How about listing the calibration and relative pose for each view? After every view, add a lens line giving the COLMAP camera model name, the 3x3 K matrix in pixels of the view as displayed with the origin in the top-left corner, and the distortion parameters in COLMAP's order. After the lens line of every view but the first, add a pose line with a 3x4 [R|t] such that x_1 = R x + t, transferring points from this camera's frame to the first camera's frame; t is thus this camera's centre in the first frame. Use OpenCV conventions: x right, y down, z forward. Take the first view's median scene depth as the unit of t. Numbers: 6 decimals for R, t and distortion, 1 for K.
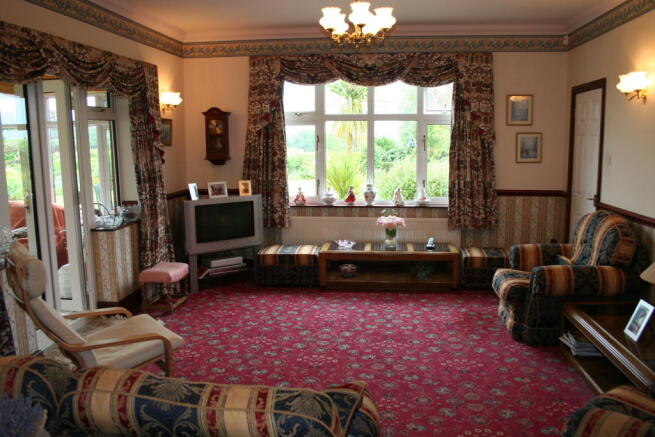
lens RADIAL K [[602.9, 0, 327.7], [0, 602.9, 202.1], [0, 0, 1]] dist [-0.121783, 0.196129]
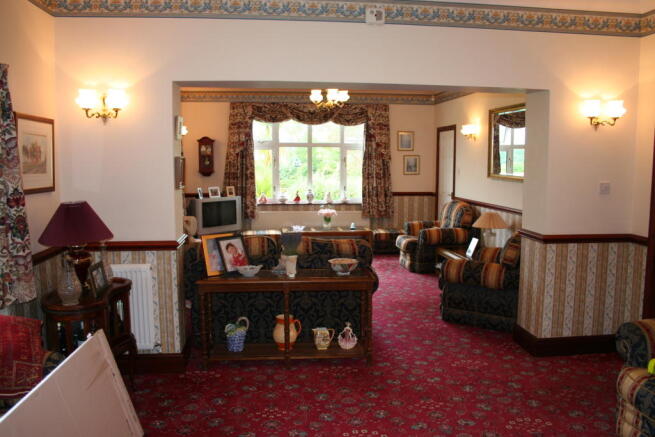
lens RADIAL K [[602.9, 0, 327.7], [0, 602.9, 202.1], [0, 0, 1]] dist [-0.121783, 0.196129]
pose [[0.976509, -0.008050, 0.215327, -0.220788], [0.015611, 0.999319, -0.033436, 0.055914], [-0.214911, 0.036012, 0.975969, -0.497827]]
